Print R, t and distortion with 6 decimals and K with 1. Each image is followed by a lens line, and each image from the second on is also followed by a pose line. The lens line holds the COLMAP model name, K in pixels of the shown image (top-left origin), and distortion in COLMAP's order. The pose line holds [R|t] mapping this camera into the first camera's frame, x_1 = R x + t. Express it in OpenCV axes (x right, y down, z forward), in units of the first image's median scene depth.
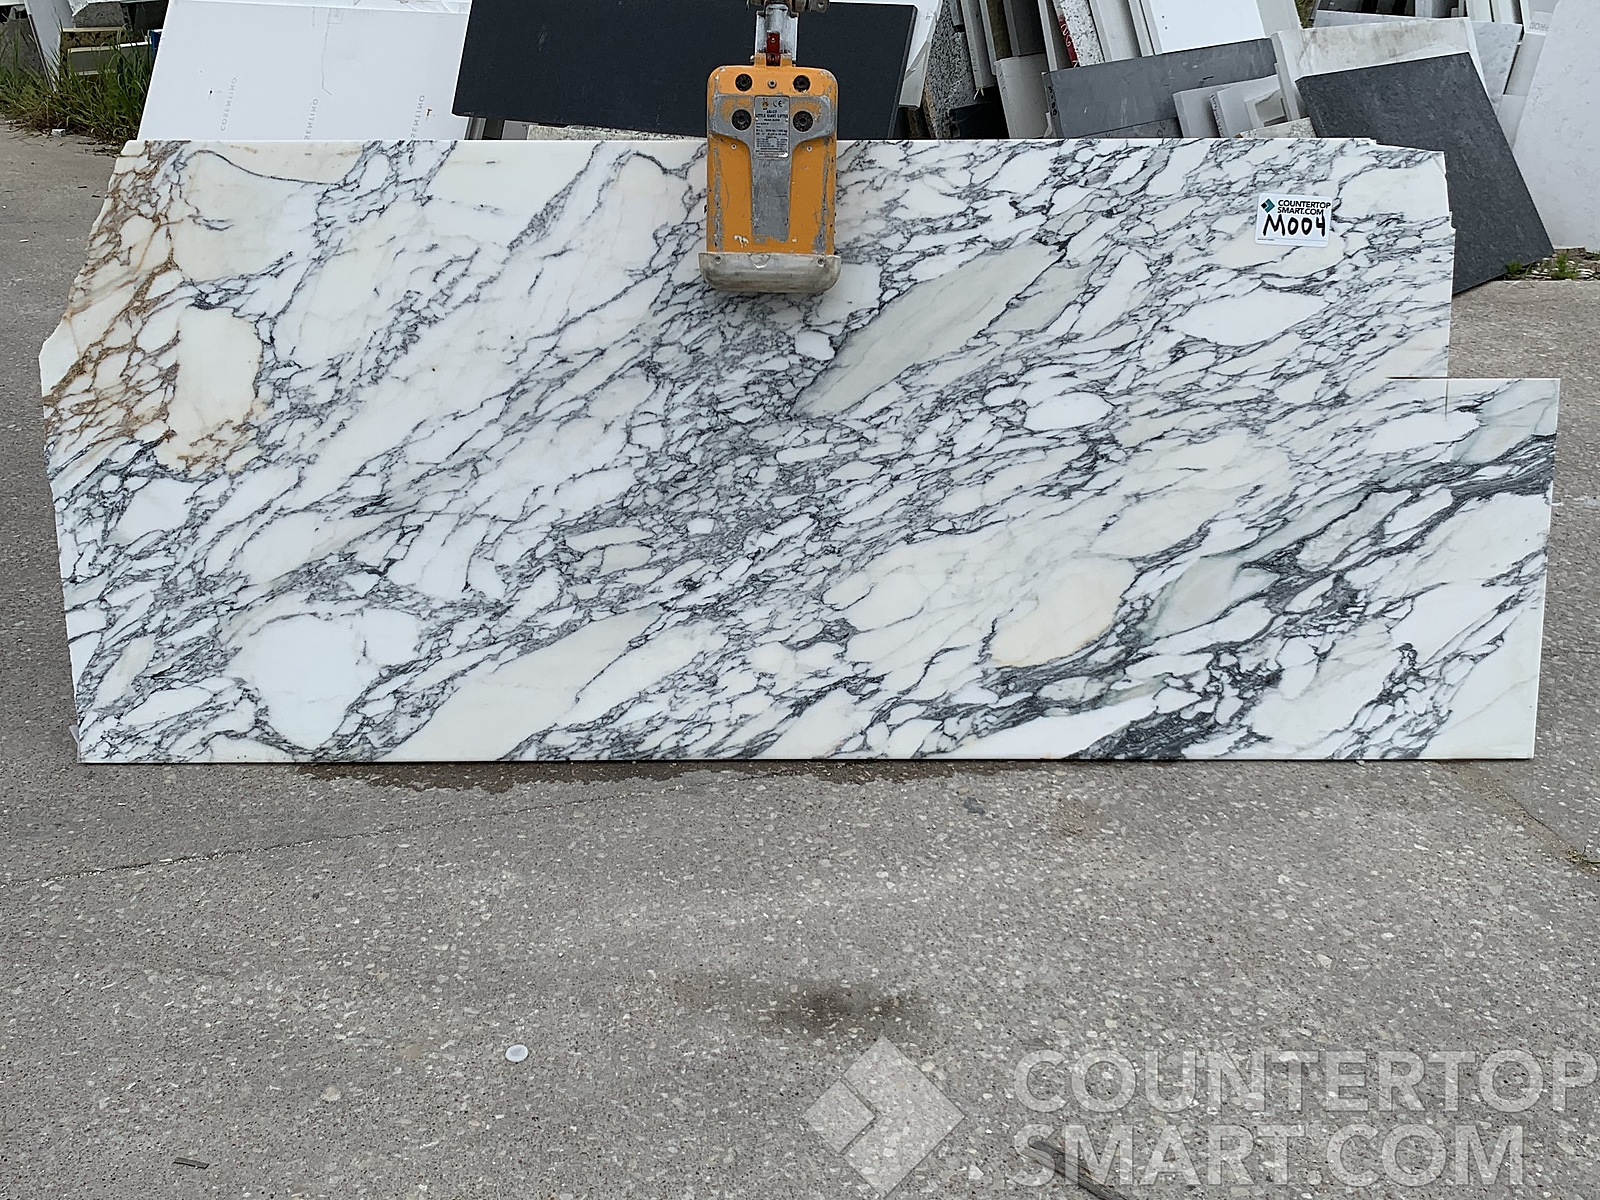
lens RADIAL K [[1534.3, 0, 795.7], [0, 1534.3, 588.6], [0, 0, 1]] dist [0.184778, -0.571479]
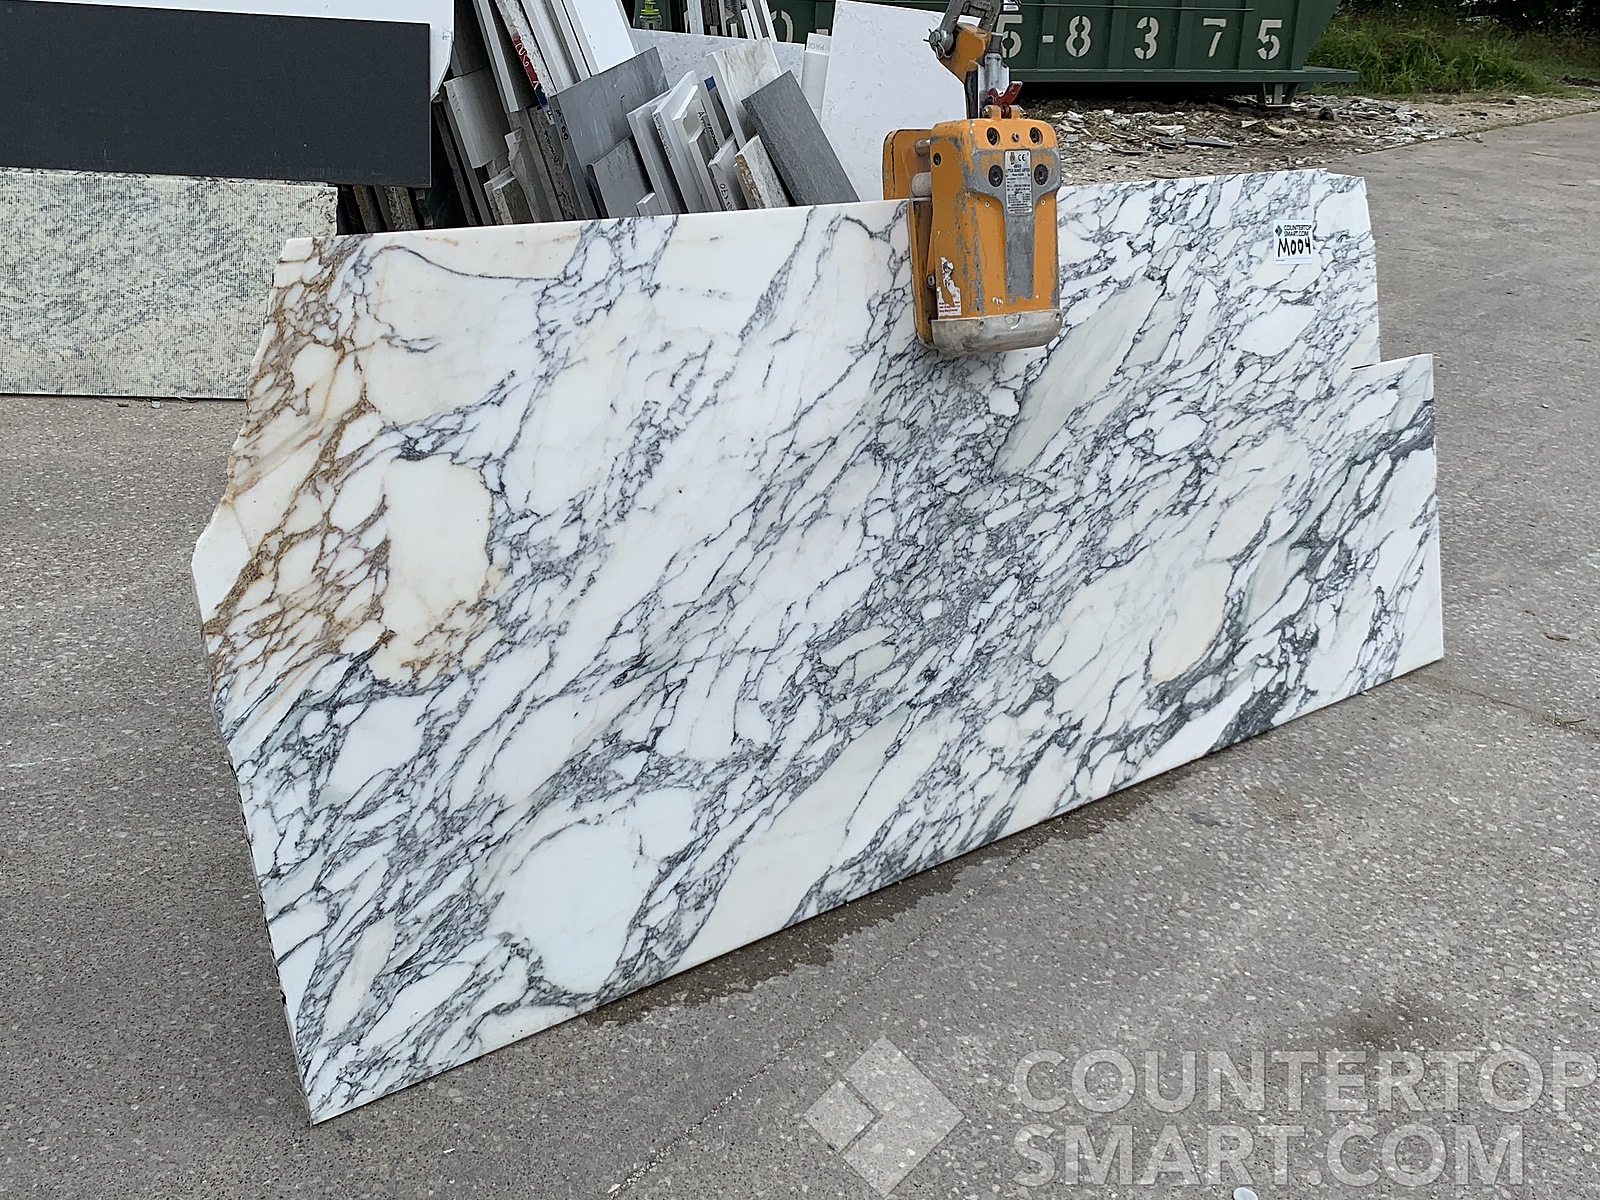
lens RADIAL K [[1534.3, 0, 795.7], [0, 1534.3, 588.6], [0, 0, 1]] dist [0.184778, -0.571479]
pose [[0.786233, -0.196428, 0.585878, -0.672144], [0.200634, 0.977911, 0.058618, -0.125278], [-0.584451, 0.071460, 0.808276, 0.300802]]
